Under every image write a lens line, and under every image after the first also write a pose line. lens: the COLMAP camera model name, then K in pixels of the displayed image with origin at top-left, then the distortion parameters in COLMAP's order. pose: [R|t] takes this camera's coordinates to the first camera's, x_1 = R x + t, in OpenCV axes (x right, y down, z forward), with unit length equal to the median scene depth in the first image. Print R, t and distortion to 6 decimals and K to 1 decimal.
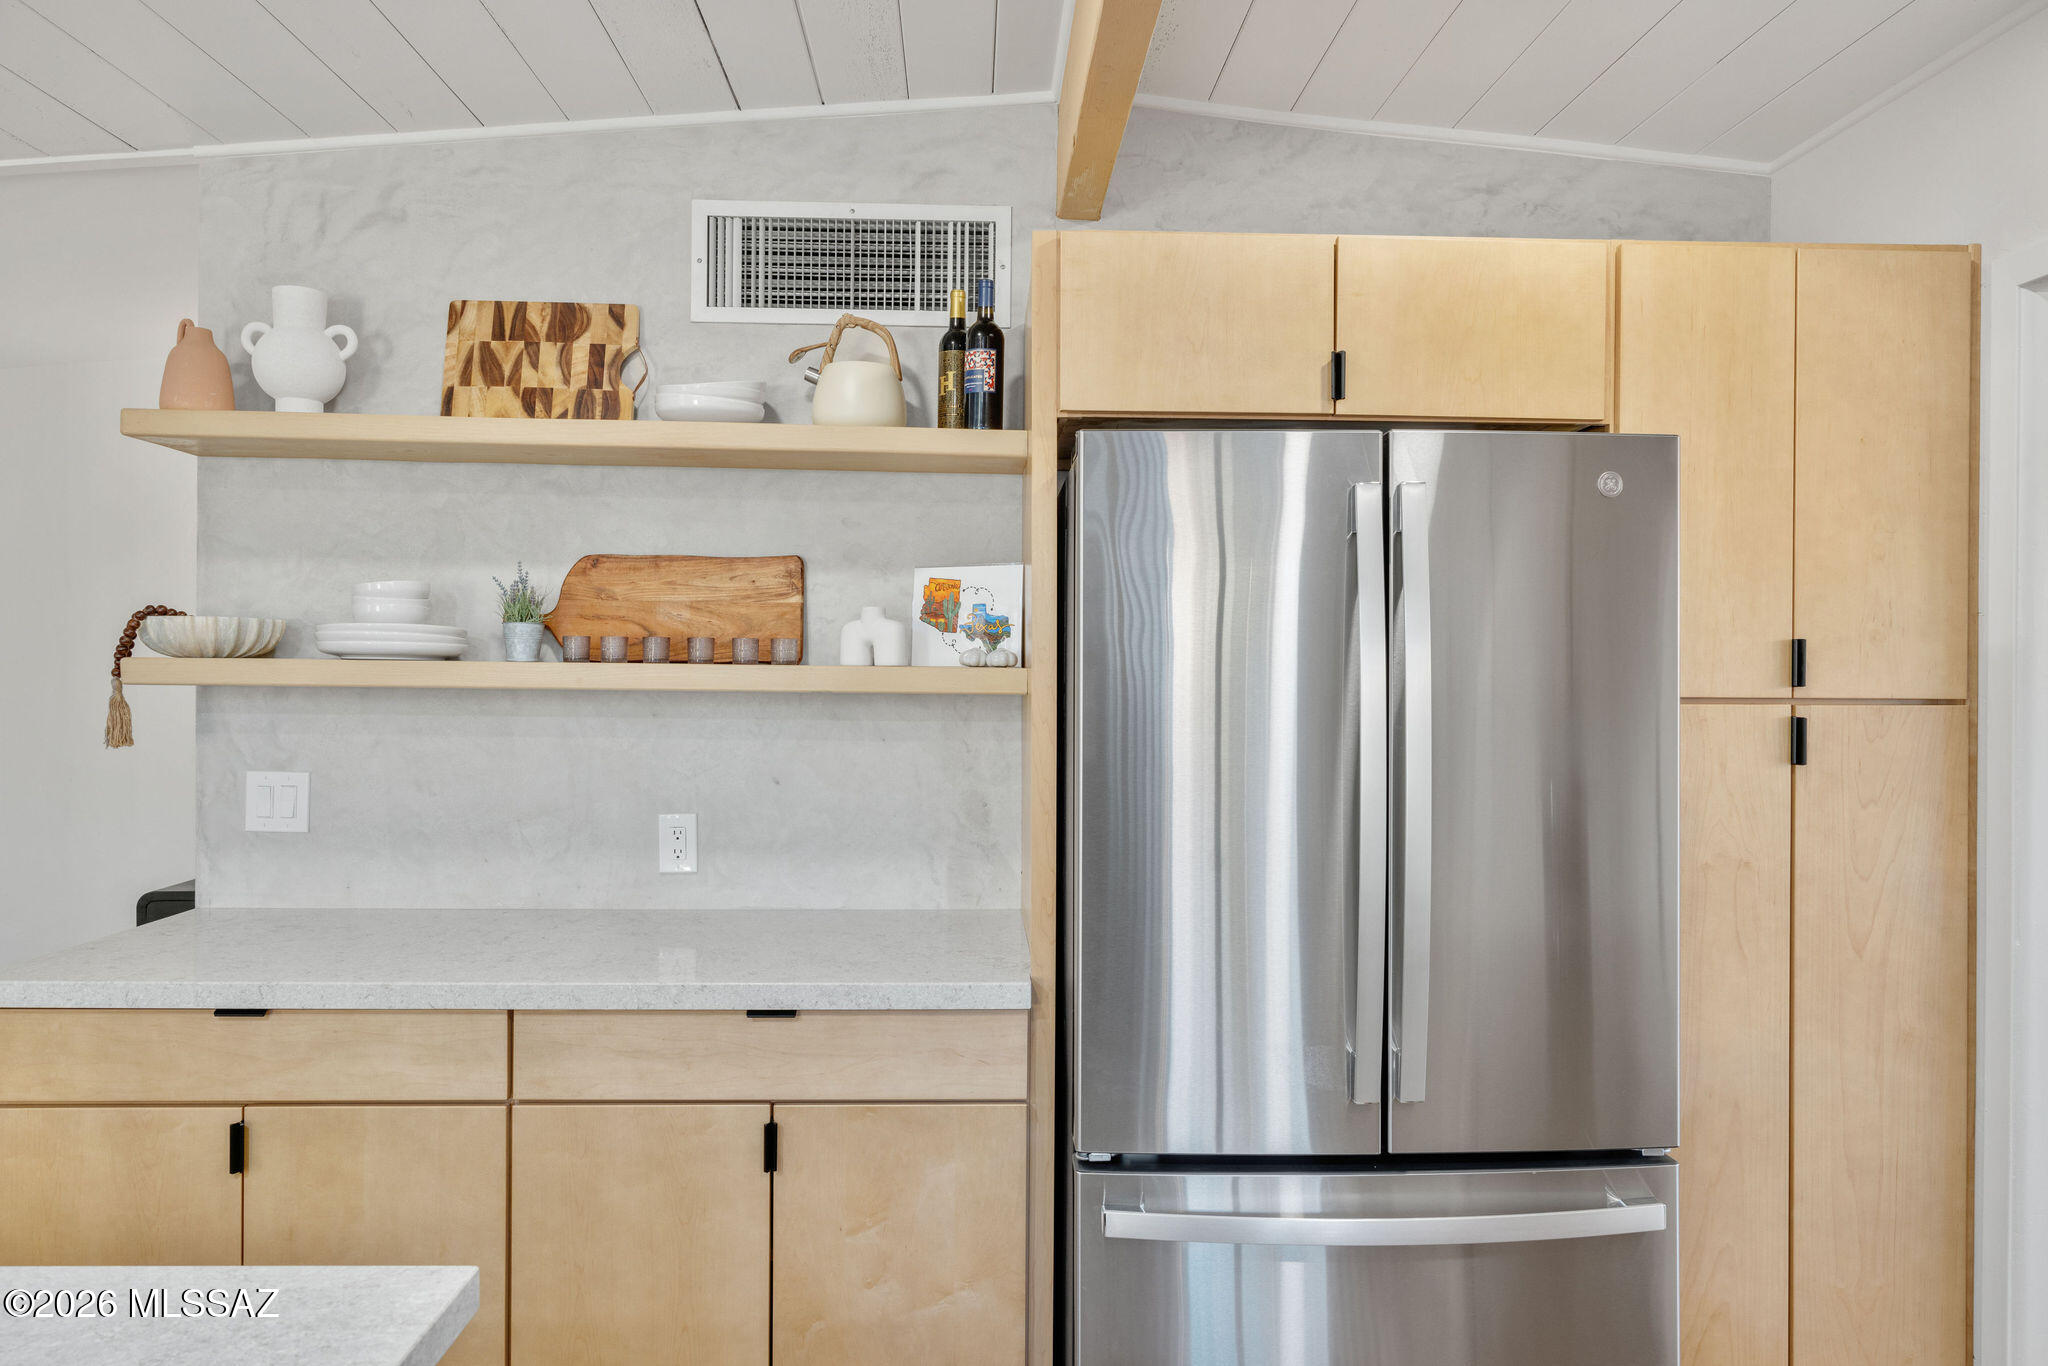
lens RADIAL K [[1391.4, 0, 1018.5], [0, 1391.4, 683.9], [0, 0, 1]] dist [0.001878, 0.000339]
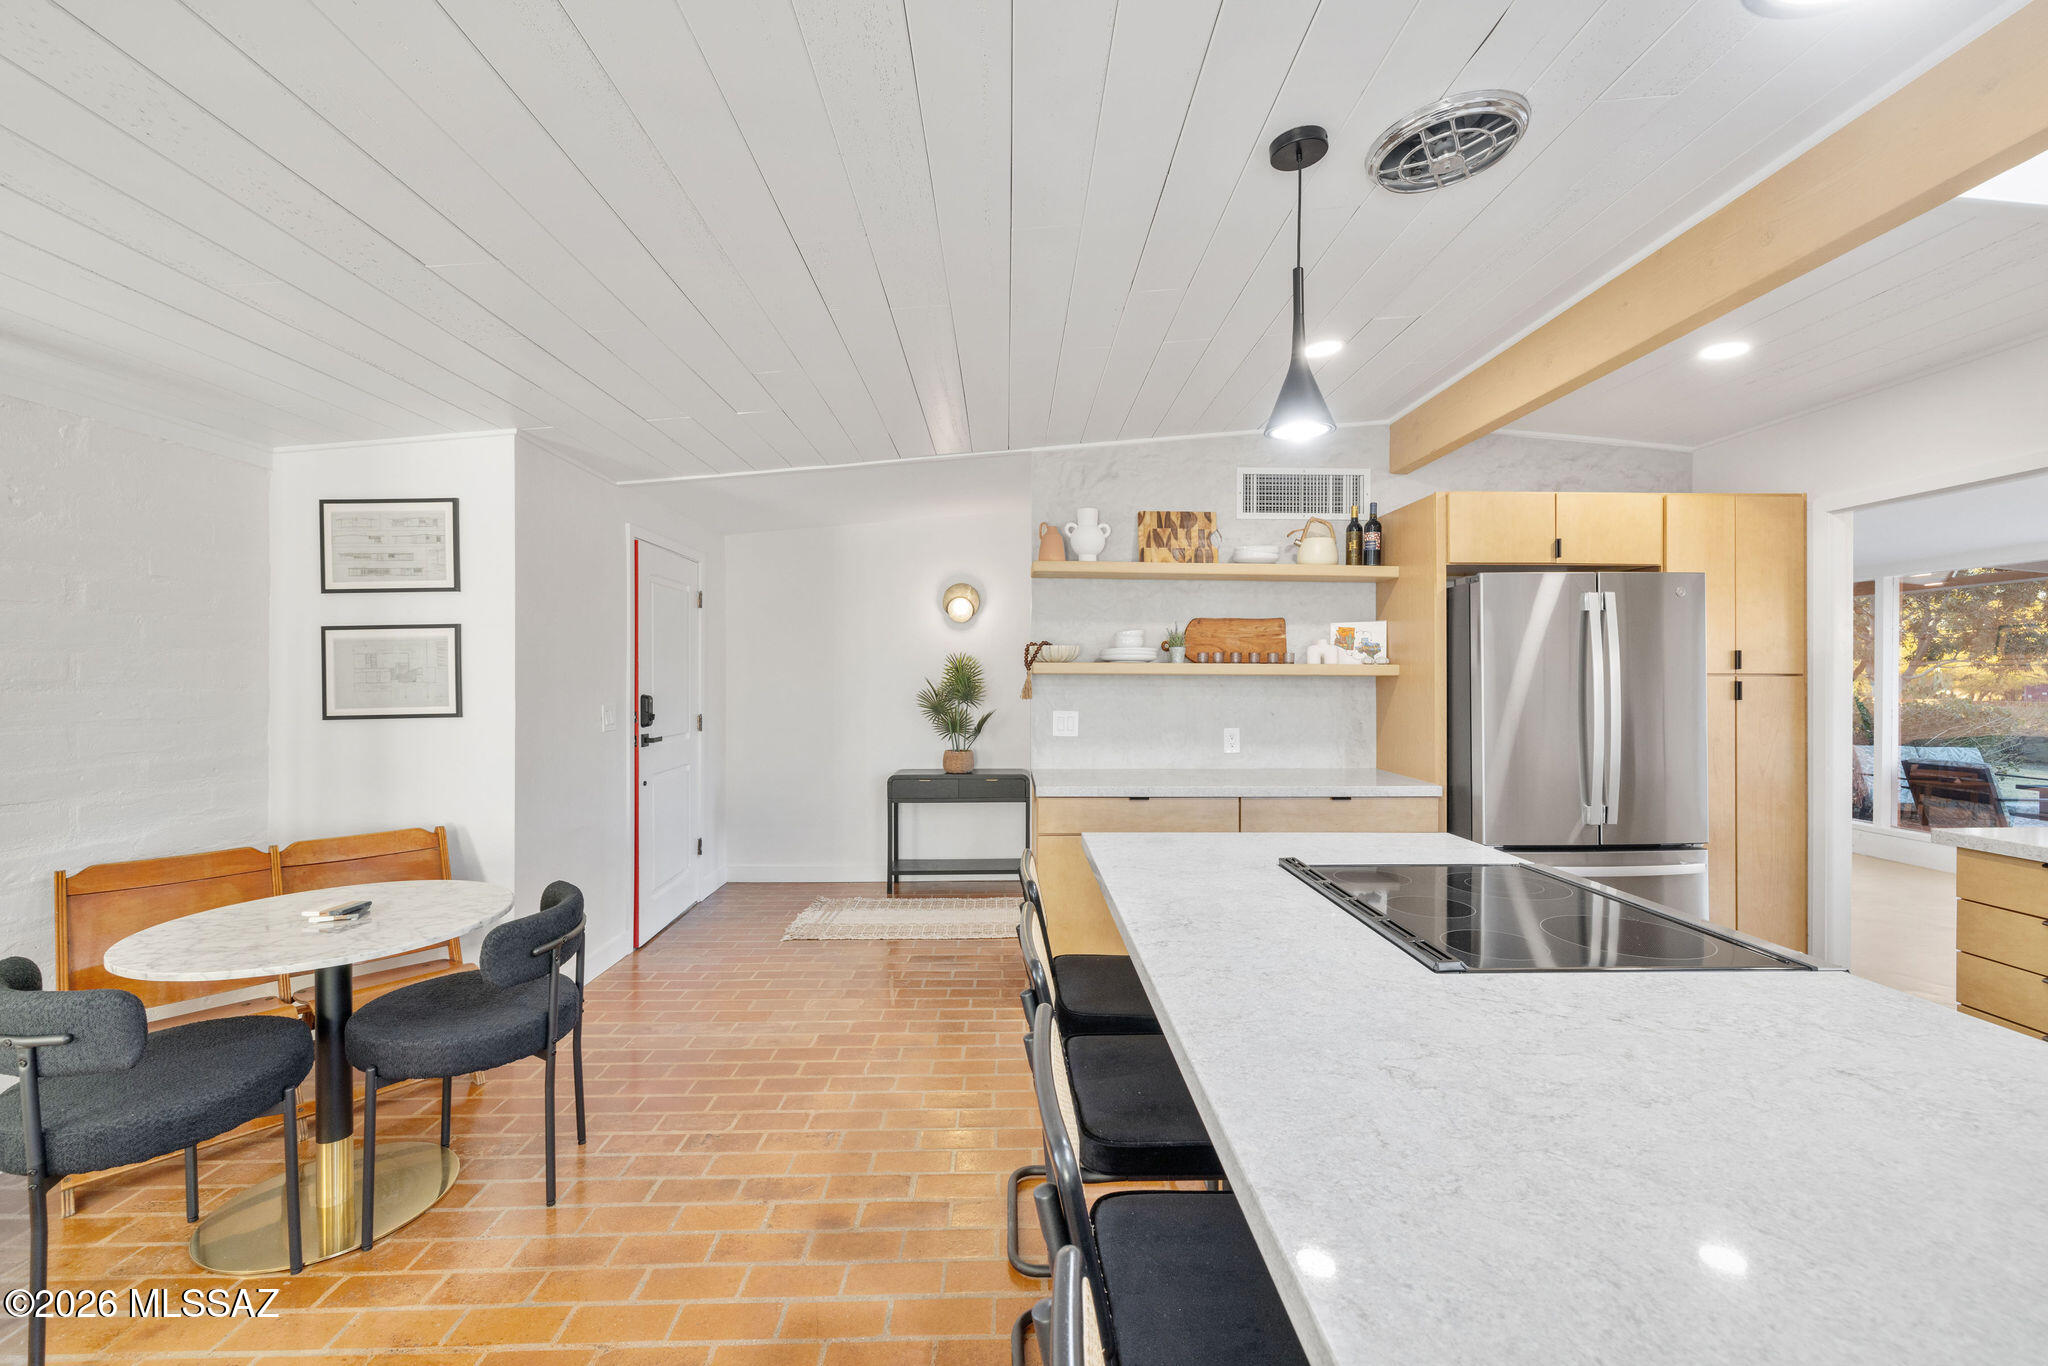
lens RADIAL K [[870.6, 0, 1026.5], [0, 870.6, 679.1], [0, 0, 1]] dist [0.000680, -0.000592]
pose [[0.999959, -0.006890, -0.005880, -0.594294], [0.006871, 0.999971, -0.003199, 0.013511], [0.005902, 0.003158, 0.999978, -0.484162]]
